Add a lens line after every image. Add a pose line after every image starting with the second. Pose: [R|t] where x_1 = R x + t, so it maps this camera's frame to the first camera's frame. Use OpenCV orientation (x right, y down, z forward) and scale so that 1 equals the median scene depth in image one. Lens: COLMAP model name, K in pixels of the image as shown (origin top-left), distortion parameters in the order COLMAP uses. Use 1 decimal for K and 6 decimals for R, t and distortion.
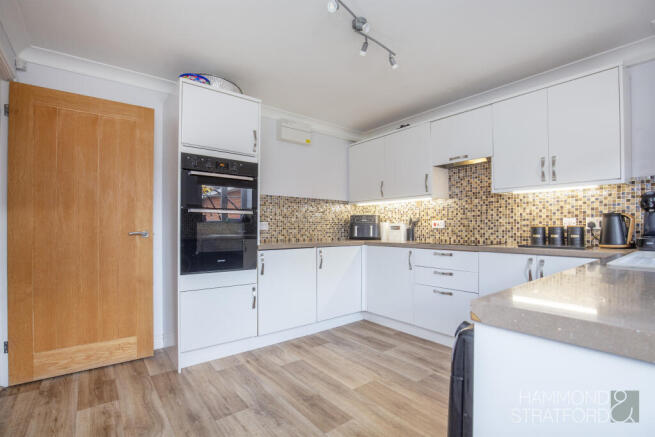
lens RADIAL K [[304.4, 0, 327.5], [0, 304.4, 218.5], [0, 0, 1]] dist [-0.001323, -0.000318]
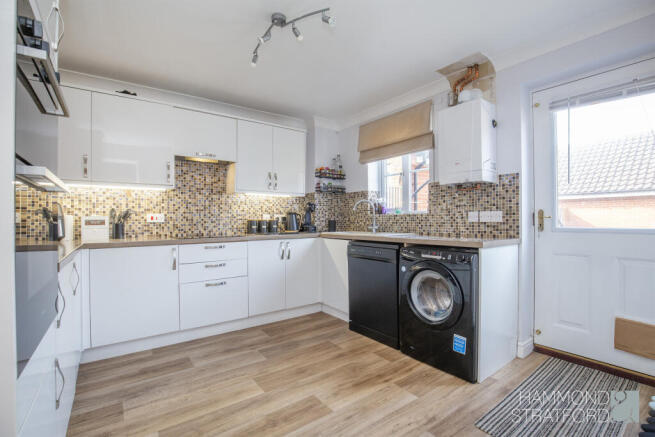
lens RADIAL K [[304.4, 0, 327.5], [0, 304.4, 218.5], [0, 0, 1]] dist [-0.001323, -0.000318]
pose [[0.053384, 0.002408, 0.998571, -0.605058], [-0.024778, 0.999692, -0.001086, 0.010873], [-0.998267, -0.024685, 0.053427, 0.542277]]
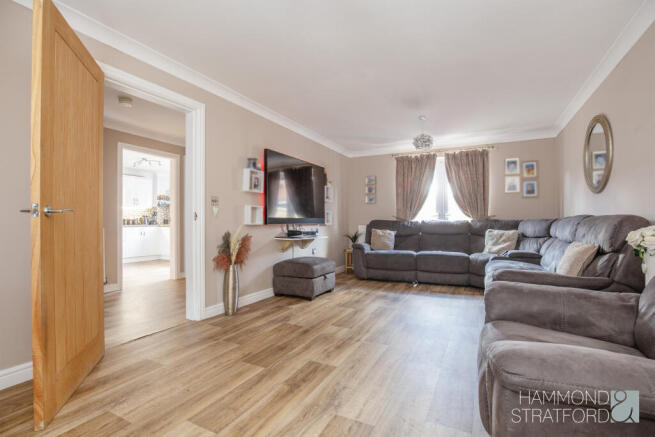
lens RADIAL K [[298.3, 0, 326.6], [0, 298.3, 226.0], [0, 0, 1]] dist [-0.000609, -0.000005]
pose [[-0.405387, -0.006219, 0.914124, -0.631080], [-0.035723, 0.999321, -0.009044, 0.068115], [-0.913447, -0.036321, -0.405334, 0.869254]]
